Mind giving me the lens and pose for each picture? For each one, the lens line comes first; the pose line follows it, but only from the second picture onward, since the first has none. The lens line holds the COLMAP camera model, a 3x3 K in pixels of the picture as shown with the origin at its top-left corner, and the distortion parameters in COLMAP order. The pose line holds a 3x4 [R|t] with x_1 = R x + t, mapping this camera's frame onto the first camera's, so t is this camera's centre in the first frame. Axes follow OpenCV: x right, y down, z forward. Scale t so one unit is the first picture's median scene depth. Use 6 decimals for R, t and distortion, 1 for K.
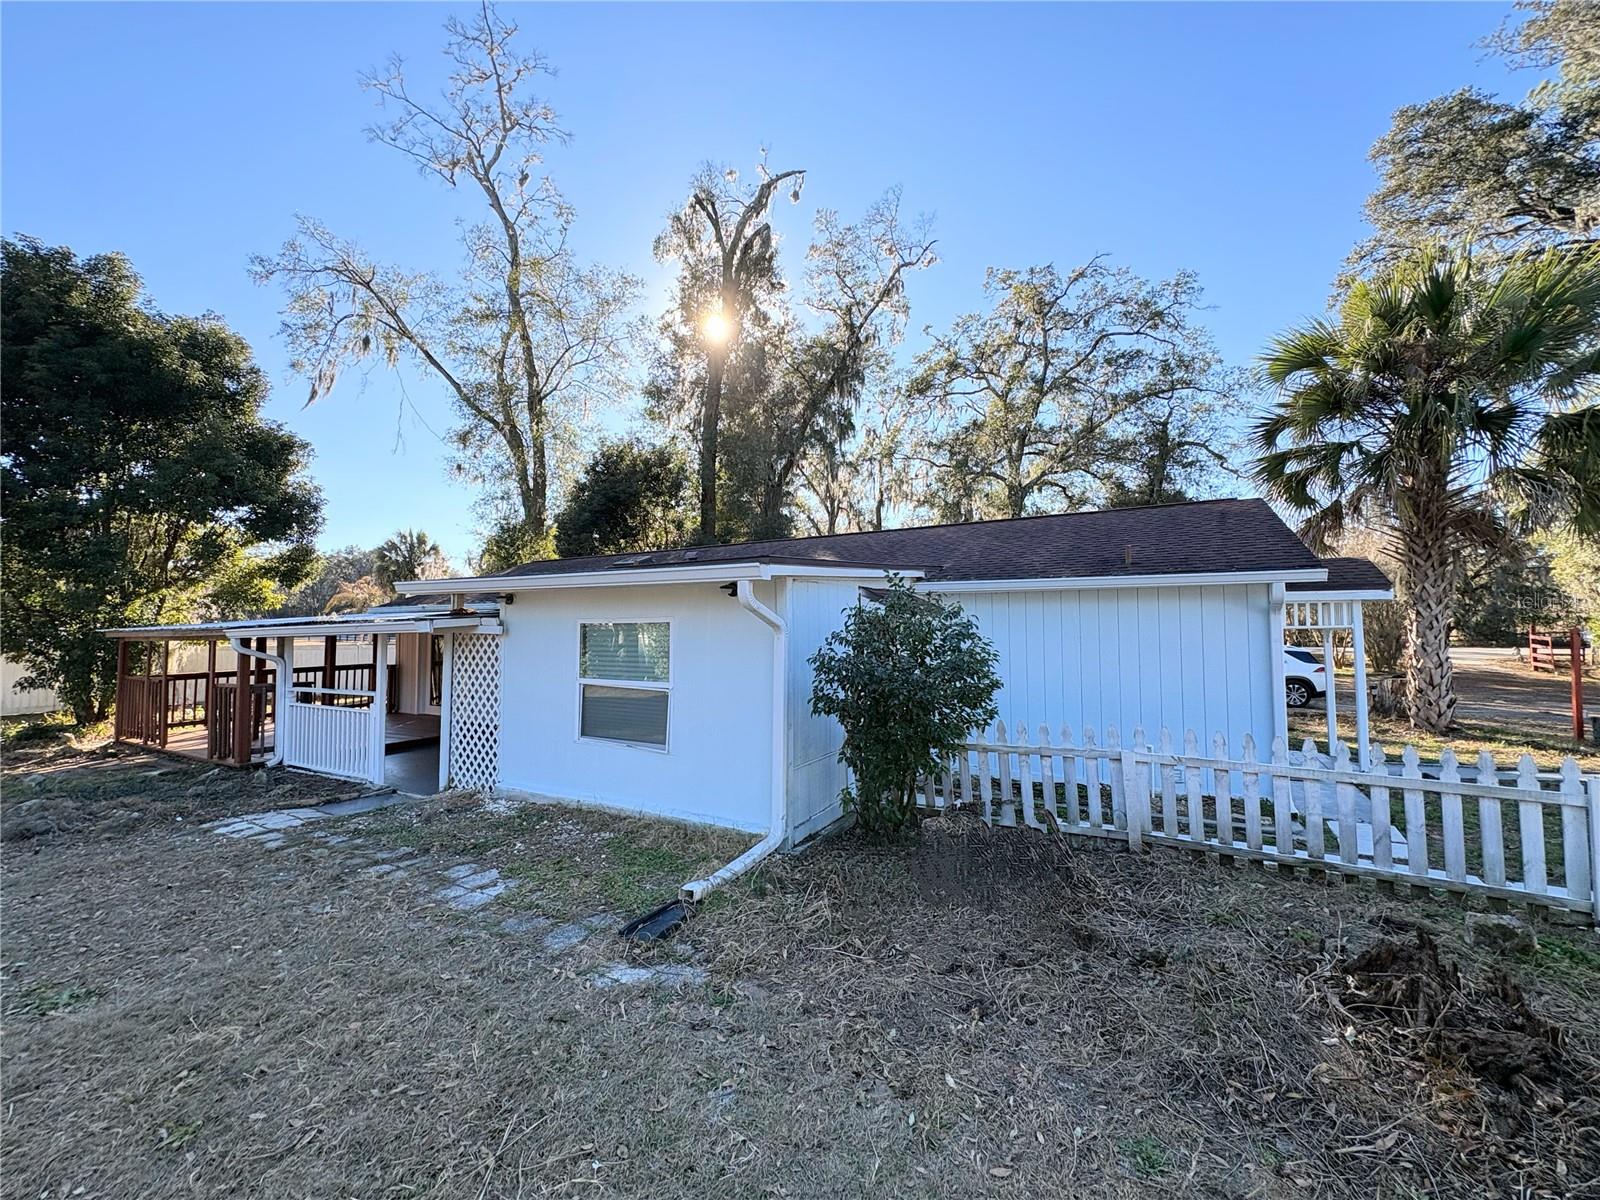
lens RADIAL K [[637.4, 0, 800.0], [0, 637.4, 600.0], [0, 0, 1]] dist [0.003056, 0.000121]
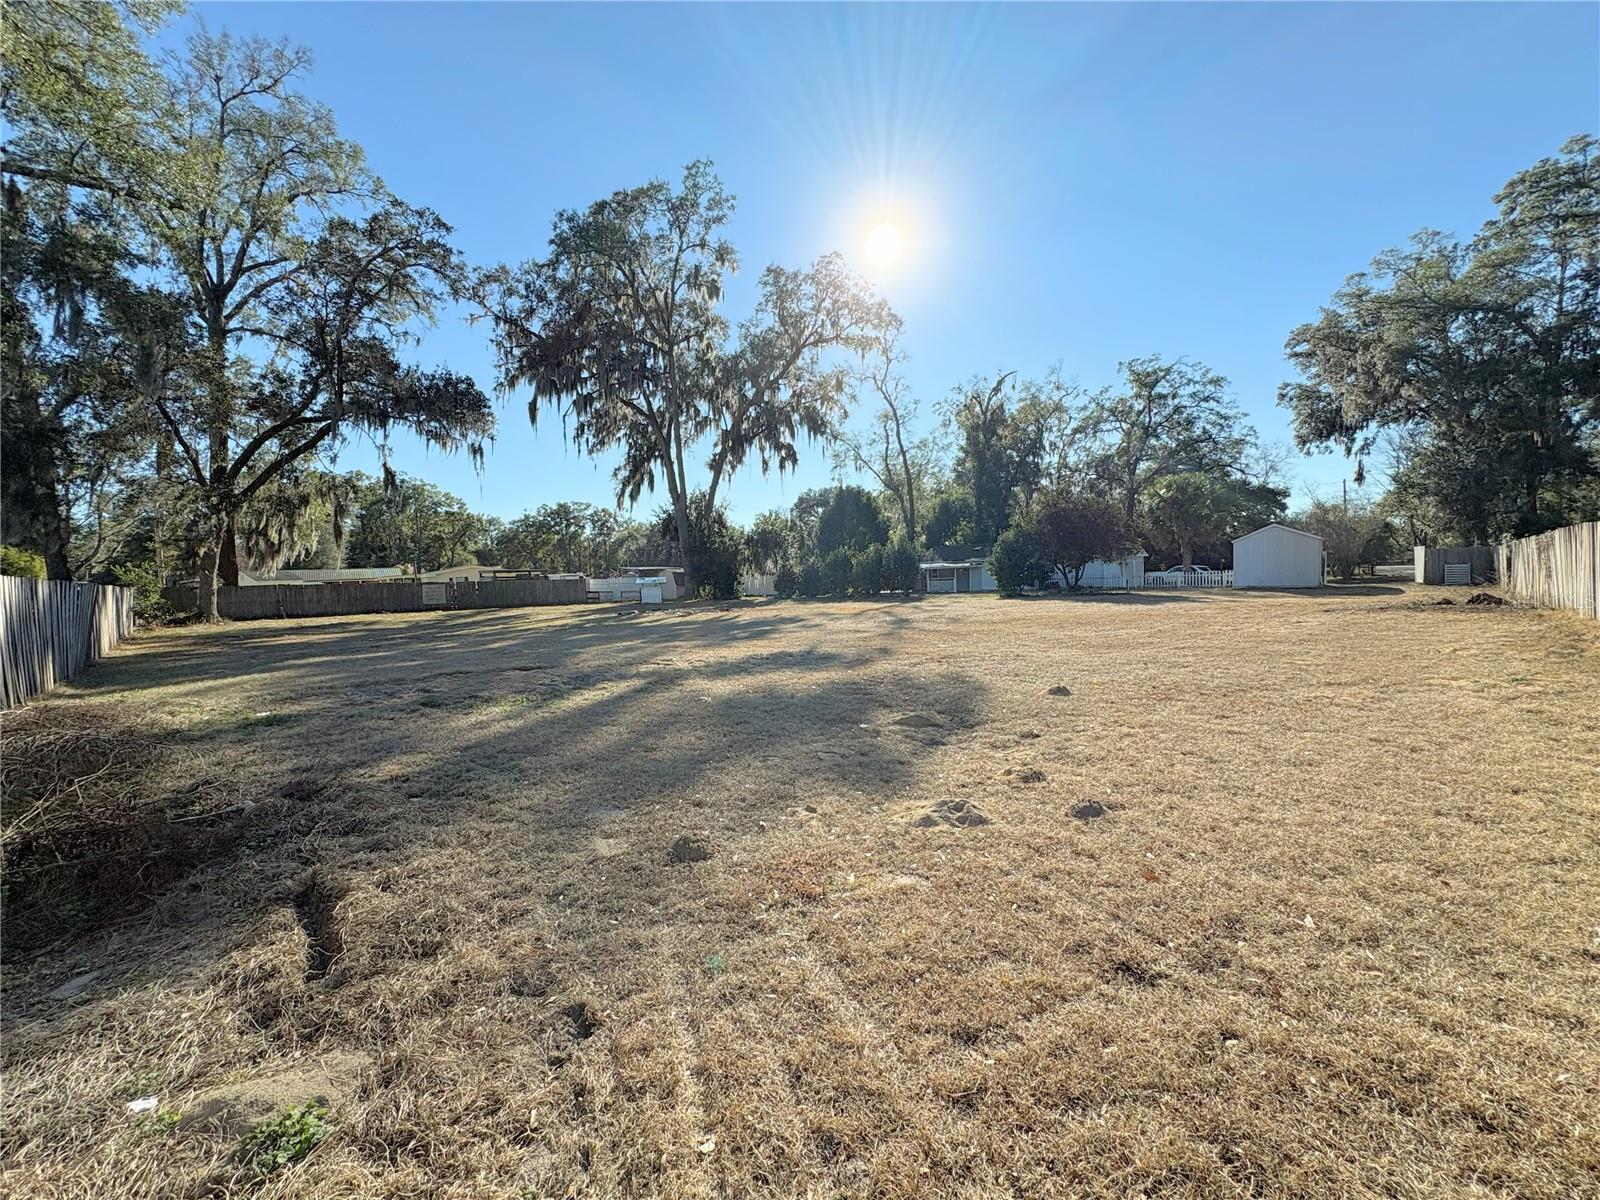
lens RADIAL K [[627.1, 0, 804.1], [0, 627.1, 604.6], [0, 0, 1]] dist [0.000603, 0.000103]
pose [[0.959451, -0.024698, -0.280793, -0.123675], [0.054684, 0.993538, 0.099462, -0.092028], [0.276522, -0.110784, 0.954601, -1.586863]]
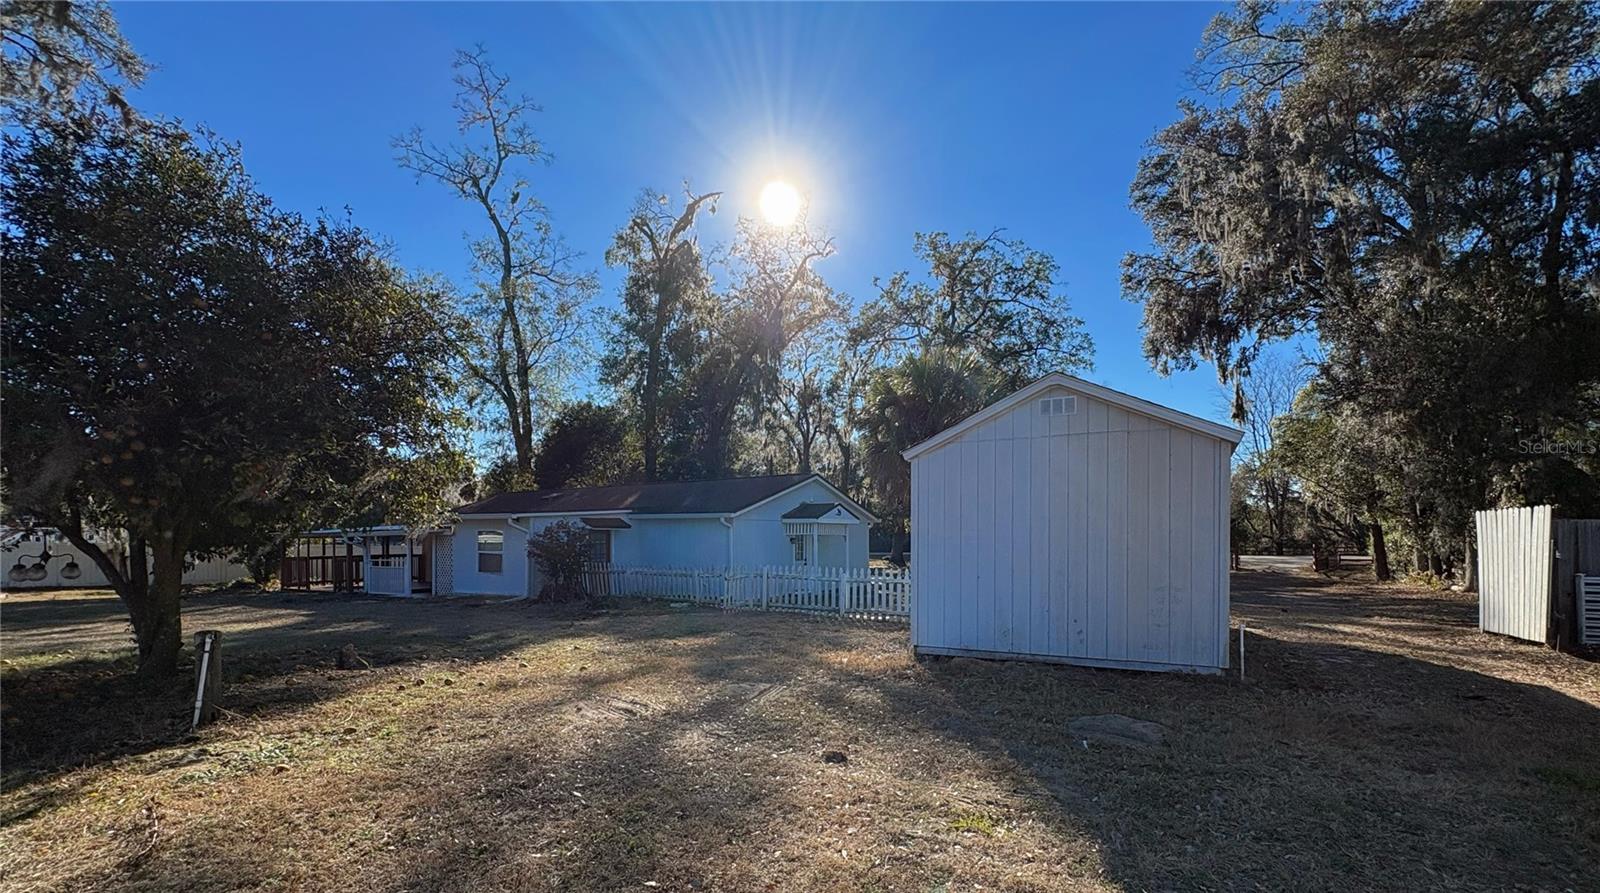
lens RADIAL K [[692.5, 0, 848.2], [0, 692.5, 550.2], [0, 0, 1]] dist [-0.000097, 0.000011]
pose [[0.999151, 0.007417, -0.040514, 0.349531], [-0.005186, 0.998479, 0.054887, -0.011427], [0.040860, -0.054631, 0.997670, -0.483490]]
